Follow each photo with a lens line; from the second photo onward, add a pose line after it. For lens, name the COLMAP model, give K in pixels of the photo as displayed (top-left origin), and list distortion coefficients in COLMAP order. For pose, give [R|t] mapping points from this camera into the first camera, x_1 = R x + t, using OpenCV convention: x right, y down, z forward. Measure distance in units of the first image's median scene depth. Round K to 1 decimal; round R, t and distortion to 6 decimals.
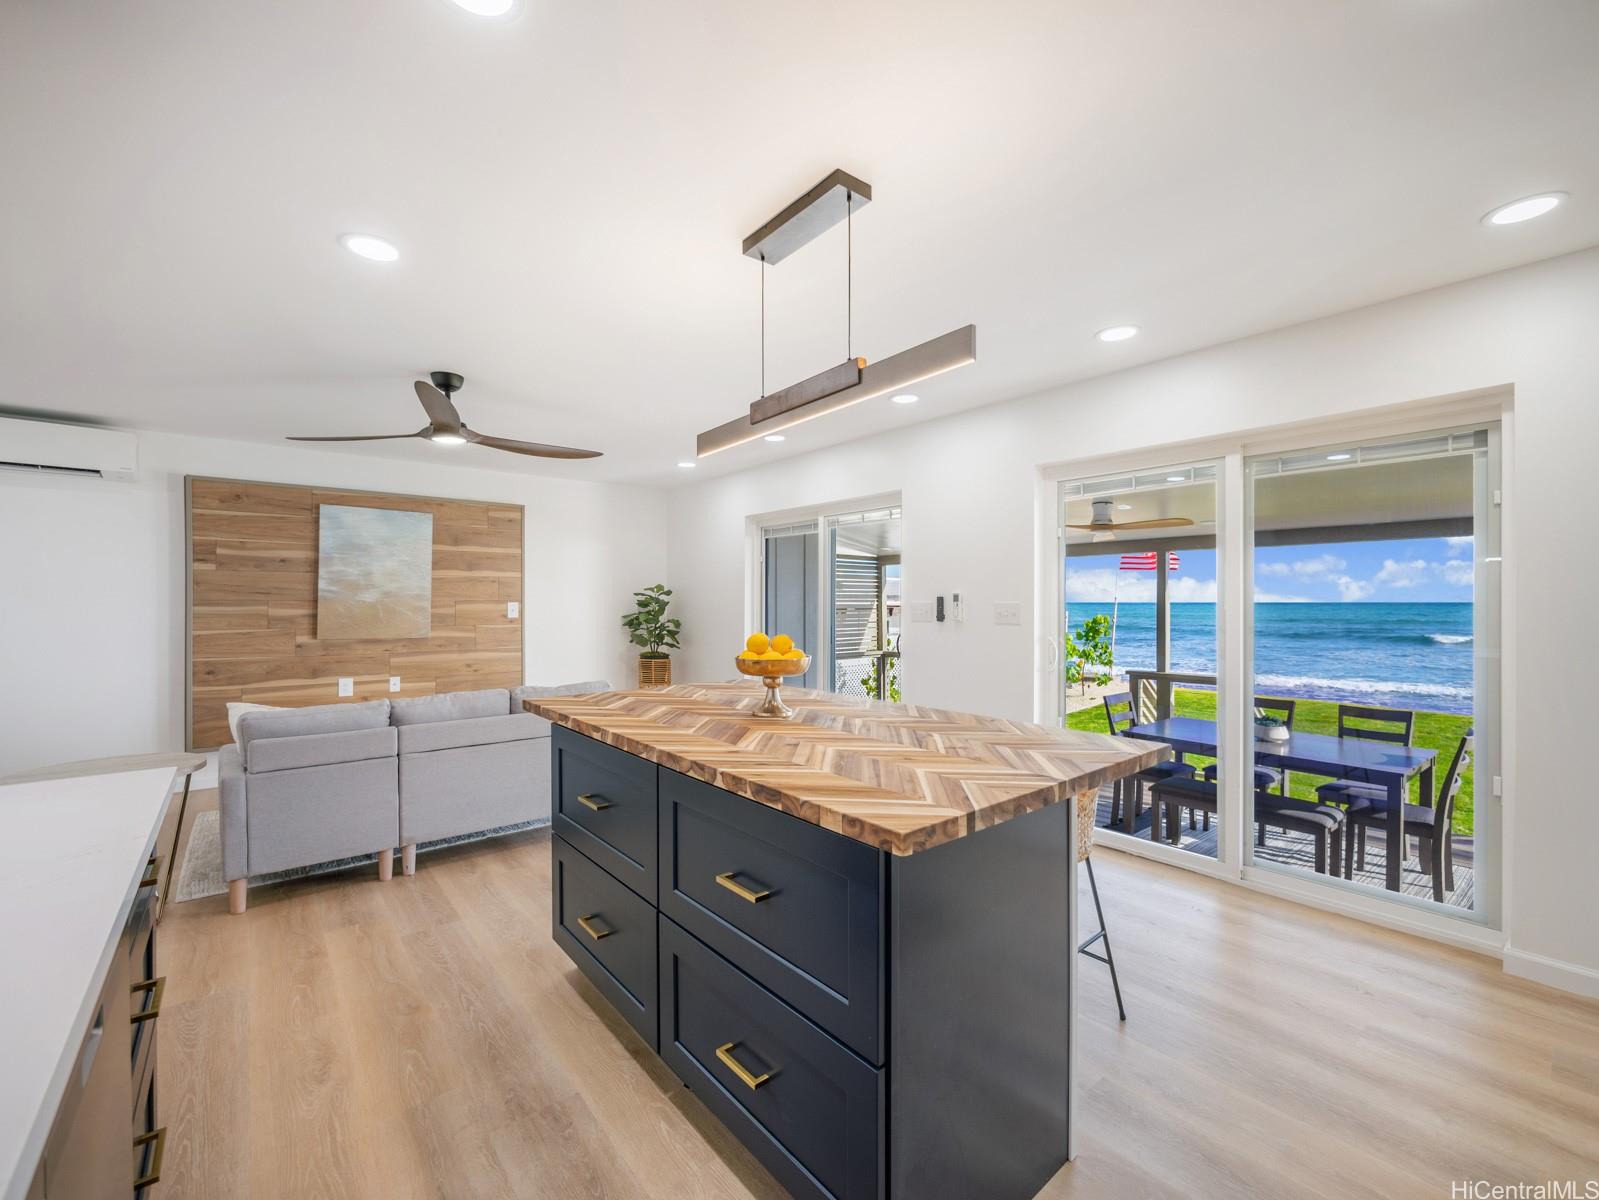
lens RADIAL K [[675.8, 0, 806.7], [0, 675.8, 603.8], [0, 0, 1]] dist [0.000570, -0.000076]
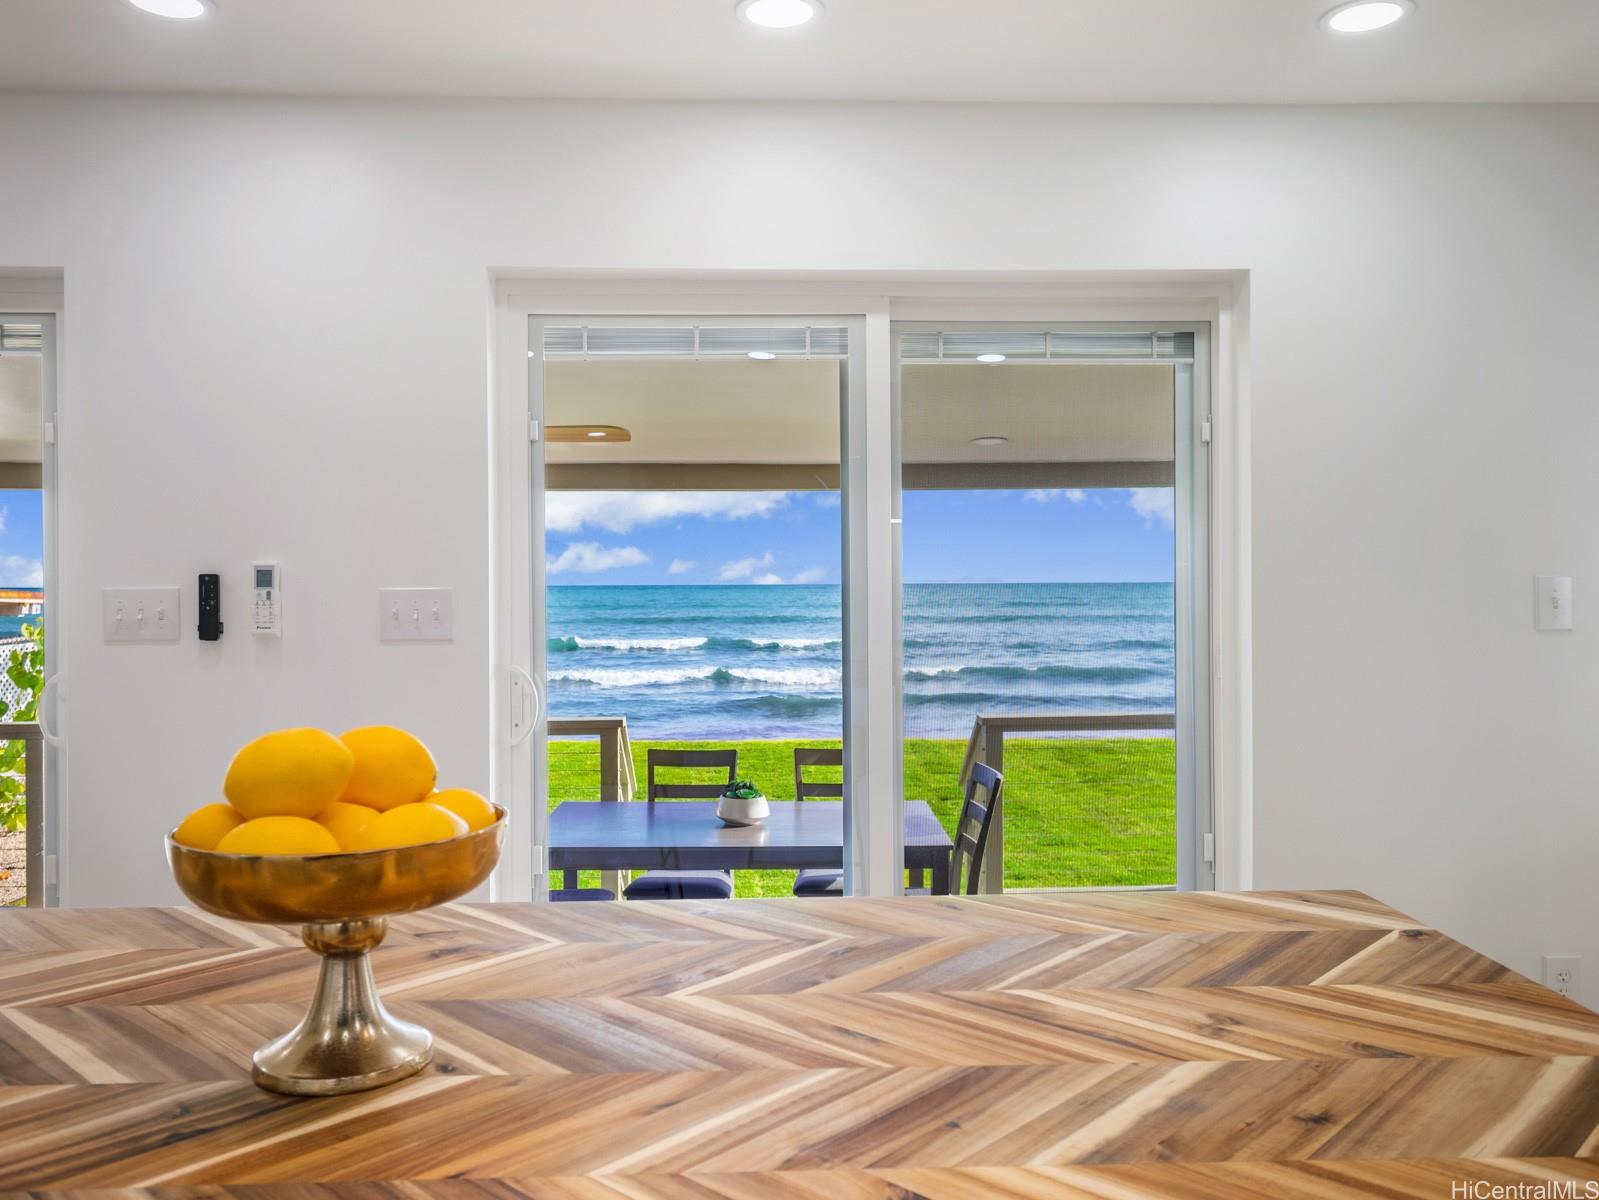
lens RADIAL K [[1286.5, 0, 799.3], [0, 1286.5, 577.6], [0, 0, 1]] dist [-0.006635, -0.003024]
pose [[0.622633, -0.001670, 0.782512, -0.142143], [0.006872, 0.999971, -0.003334, -0.003830], [-0.782484, 0.007453, 0.622626, 0.268865]]
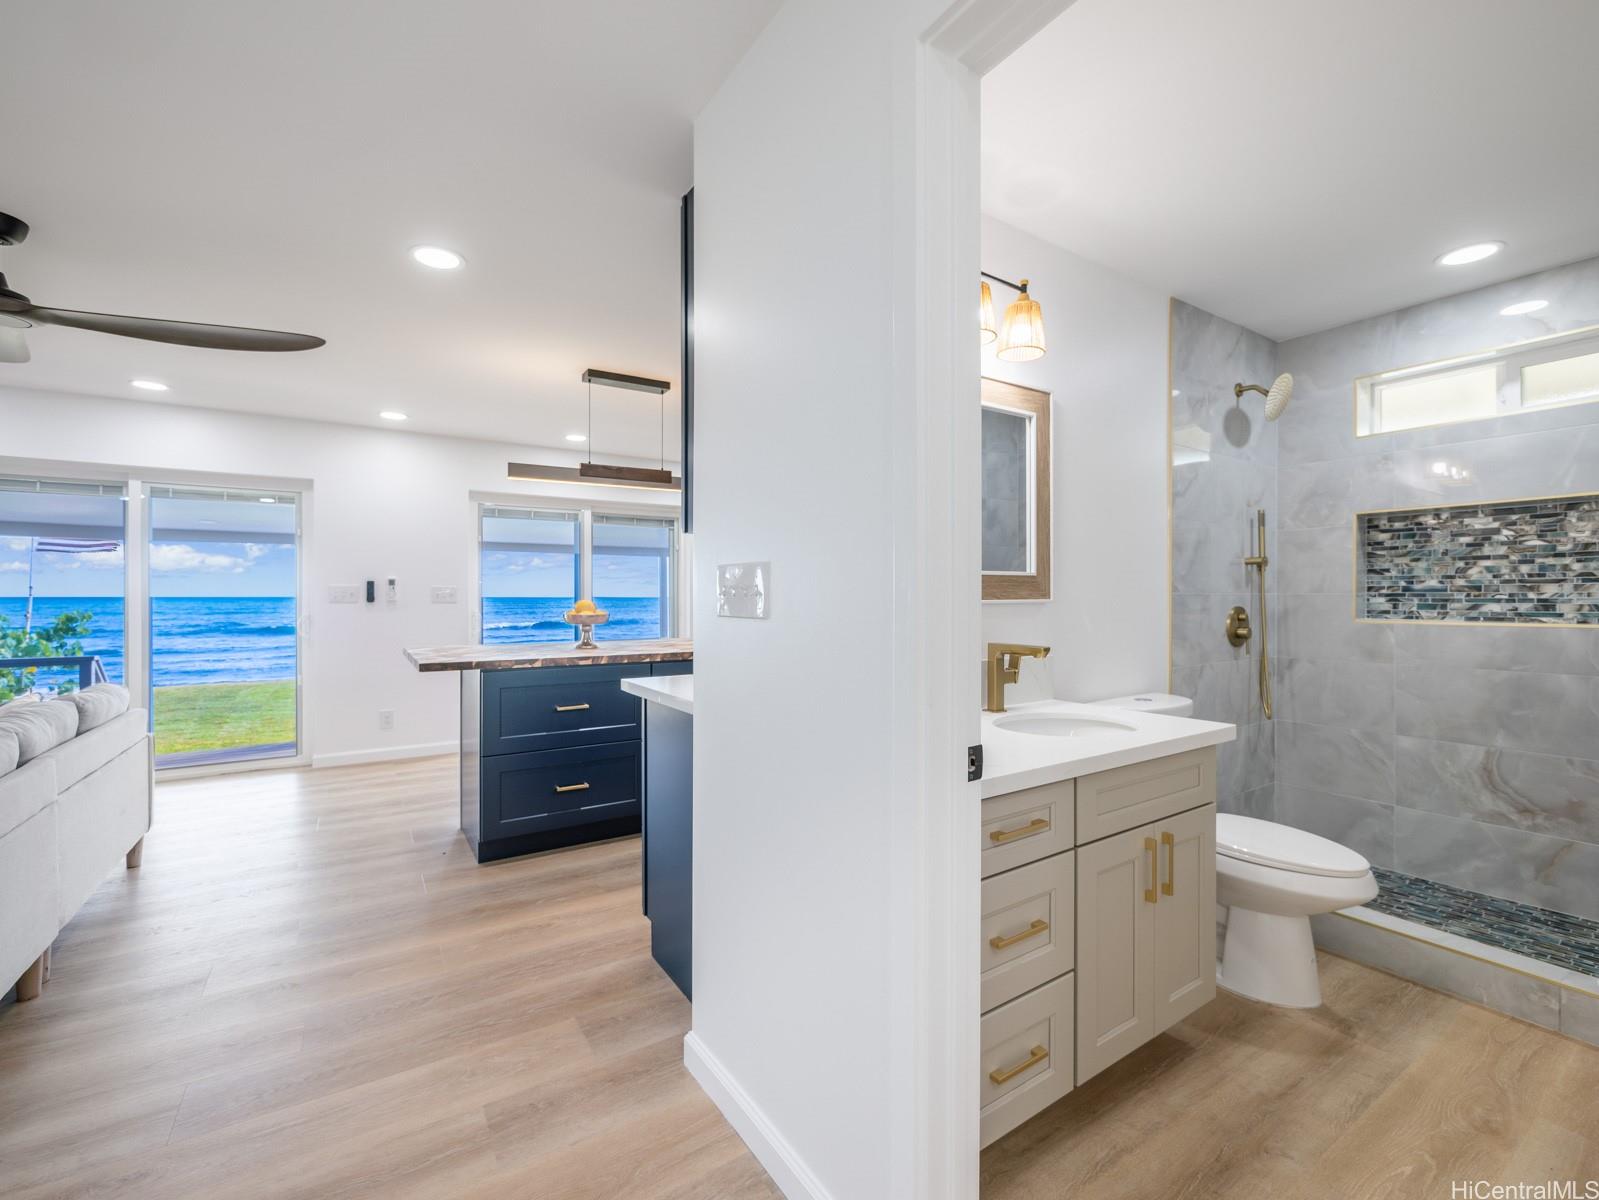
lens RADIAL K [[655.6, 0, 792.7], [0, 655.6, 602.9], [0, 0, 1]] dist [0.002291, -0.000317]
pose [[0.103525, -0.011253, 0.994563, -0.770537], [0.003861, 0.999933, 0.010912, 0.015475], [-0.994619, 0.002710, 0.103561, 0.141646]]
